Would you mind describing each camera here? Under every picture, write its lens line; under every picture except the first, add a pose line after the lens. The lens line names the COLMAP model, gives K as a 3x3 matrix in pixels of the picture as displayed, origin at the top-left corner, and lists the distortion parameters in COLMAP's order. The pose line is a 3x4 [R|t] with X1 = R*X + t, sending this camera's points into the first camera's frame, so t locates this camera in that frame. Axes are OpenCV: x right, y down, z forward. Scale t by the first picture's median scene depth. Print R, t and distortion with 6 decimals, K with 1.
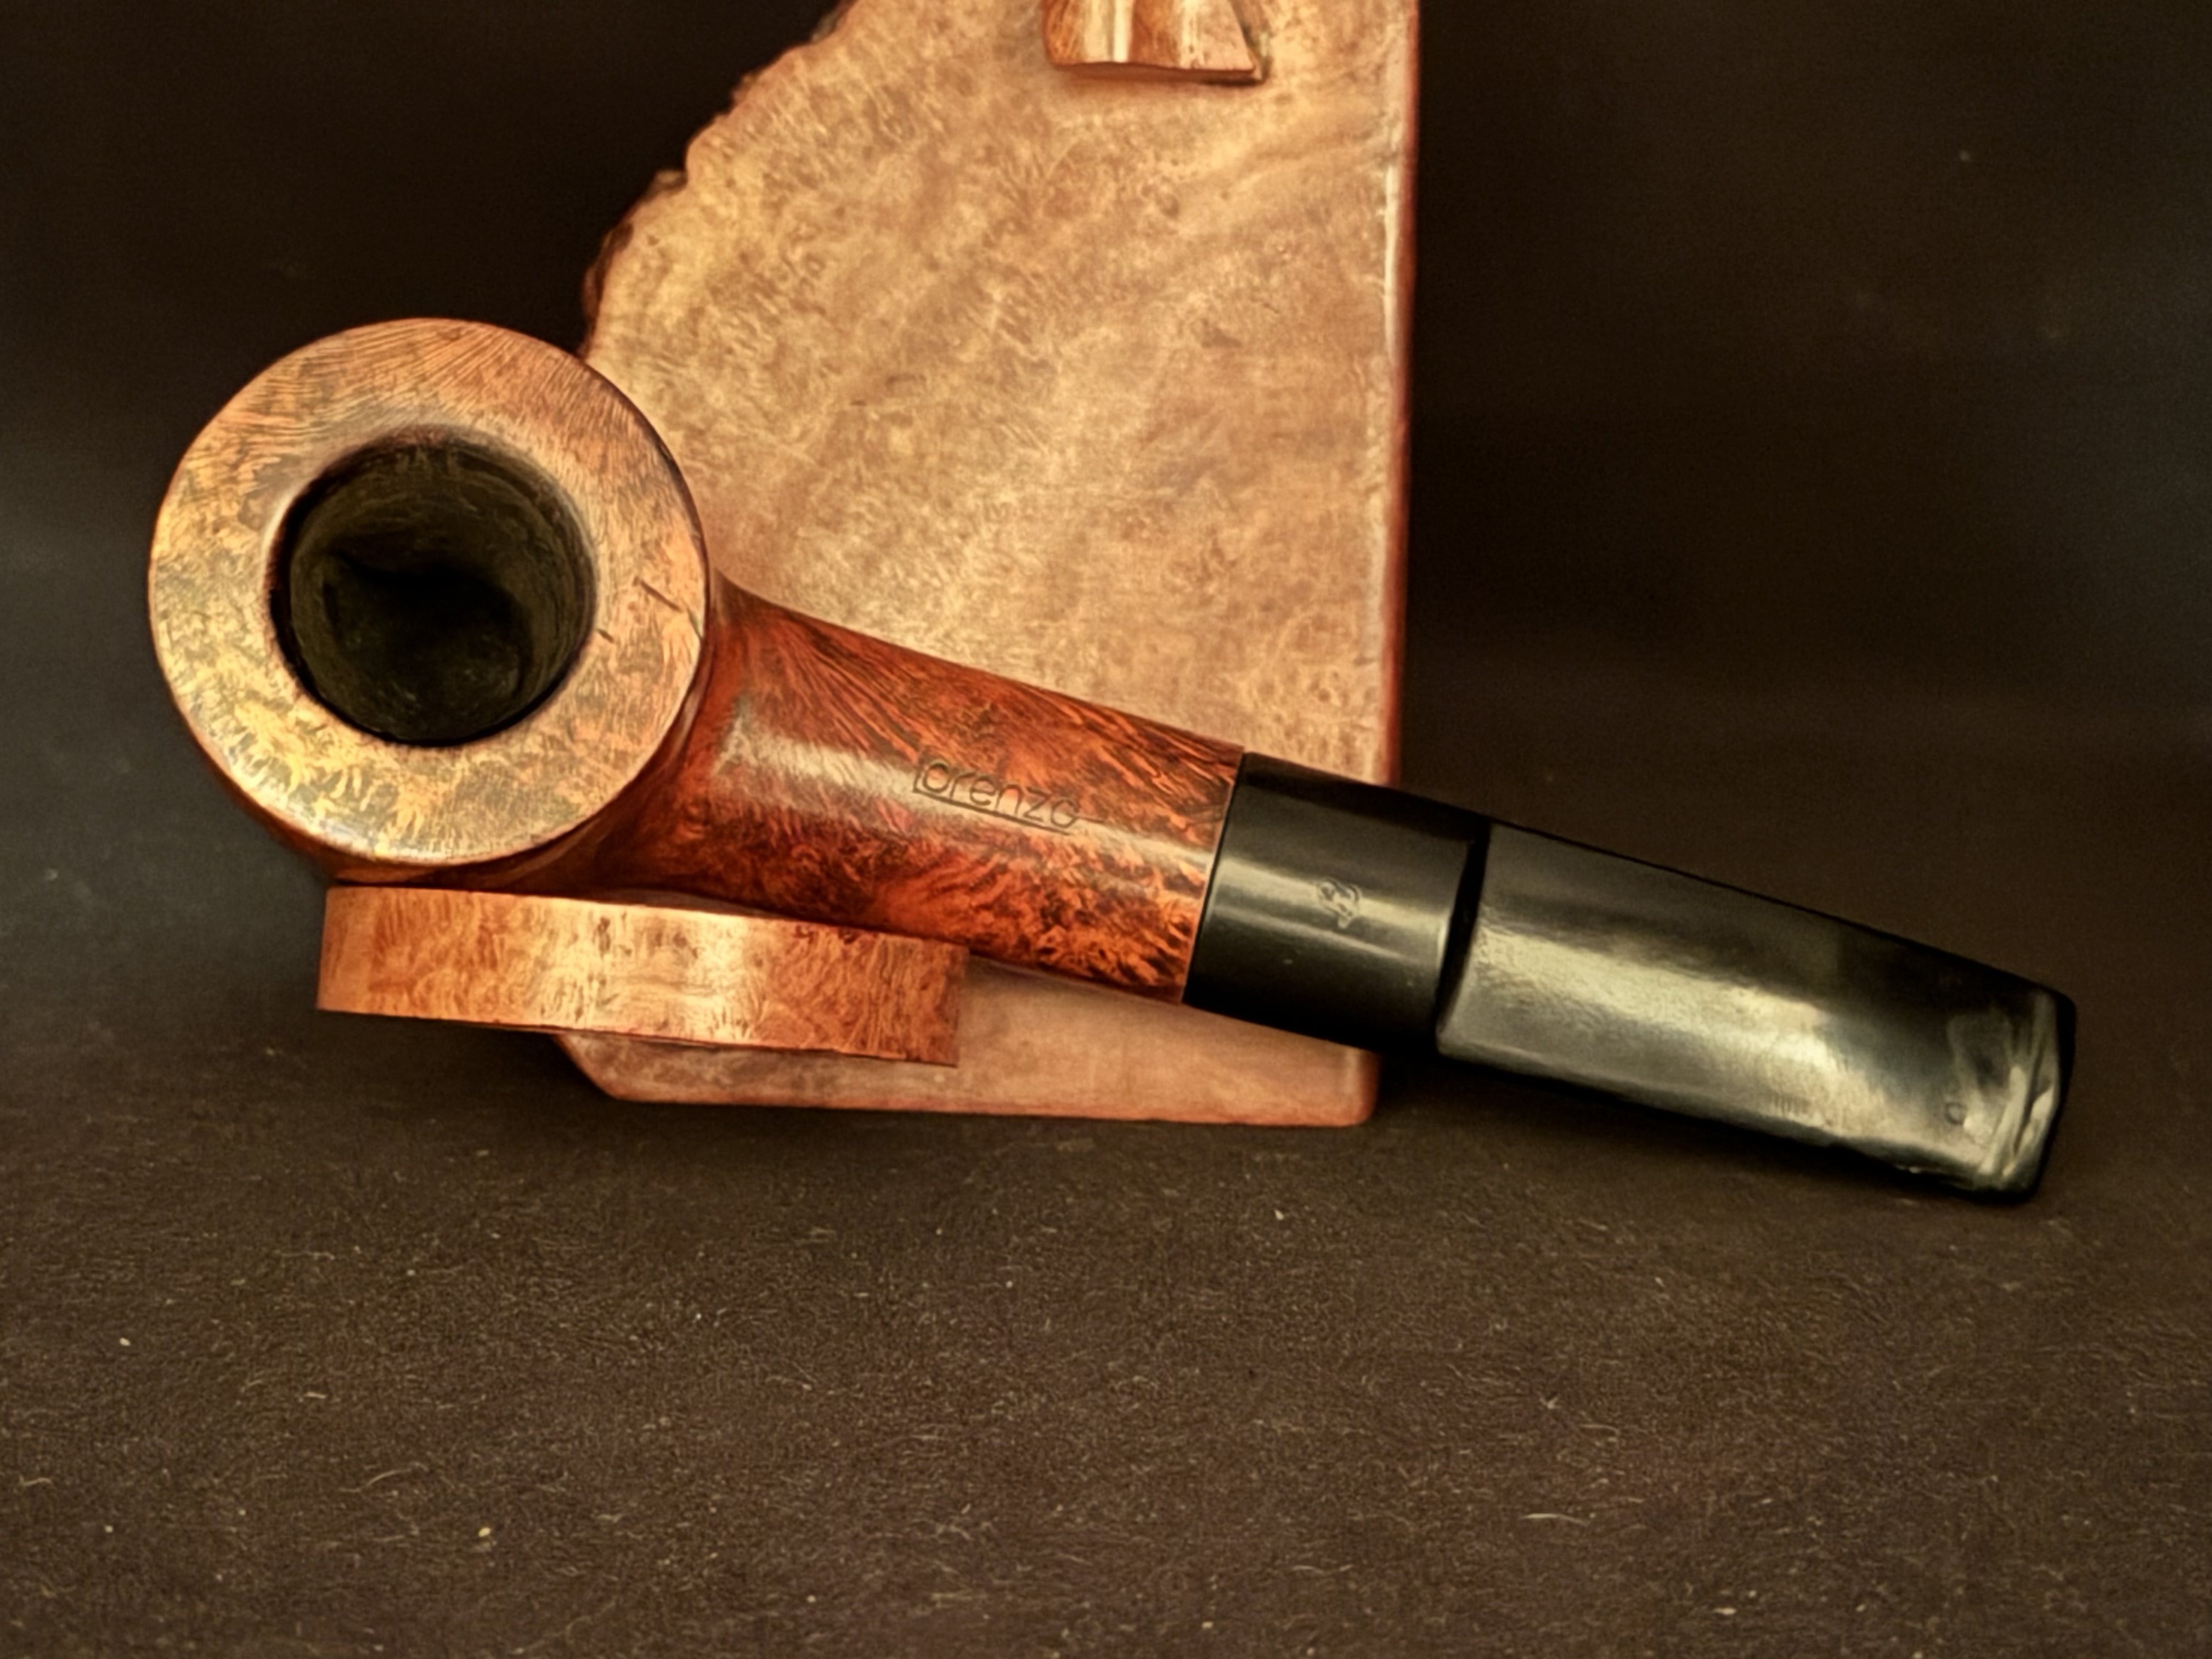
lens RADIAL K [[4372.4, 0, 1106.0], [0, 4372.4, 829.5], [0, 0, 1]] dist [0.093291, 0.490694]
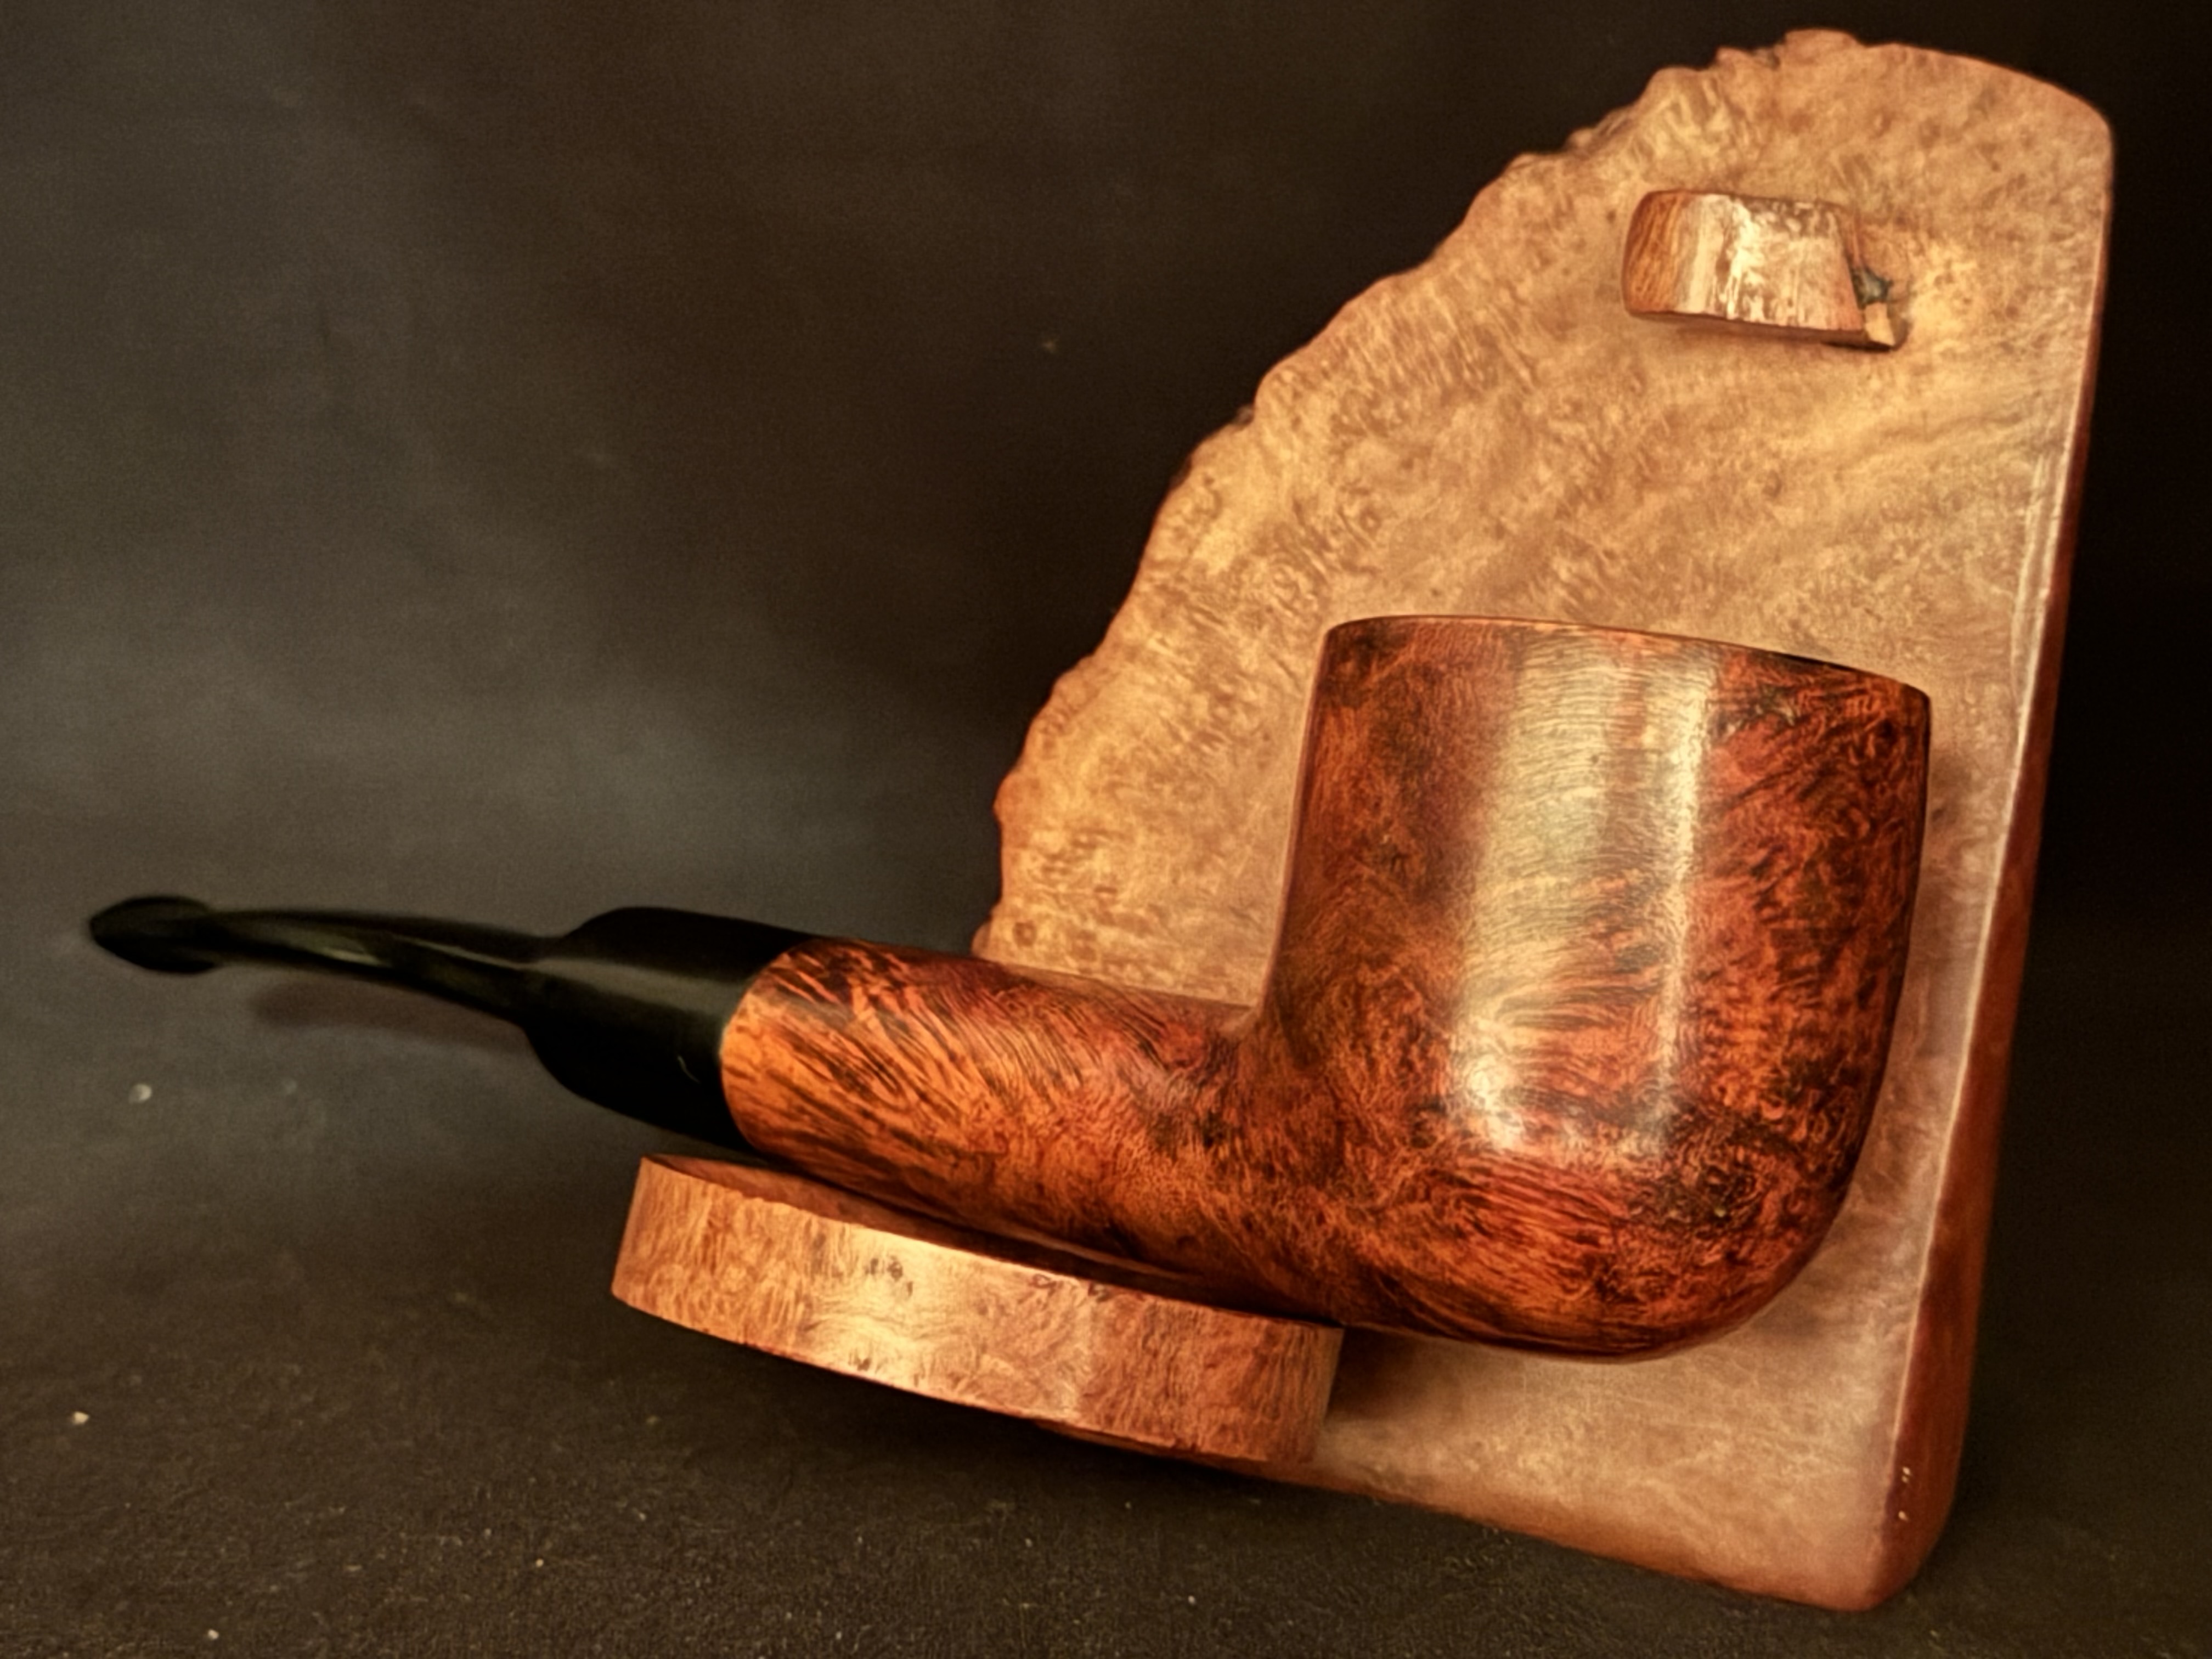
lens RADIAL K [[4372.4, 0, 1106.0], [0, 4372.4, 829.5], [0, 0, 1]] dist [0.093291, 0.490694]
pose [[0.909993, 0.108335, -0.400219, 0.243511], [-0.127039, 0.991688, -0.020414, -0.042916], [0.394681, 0.069420, 0.916192, 0.178931]]
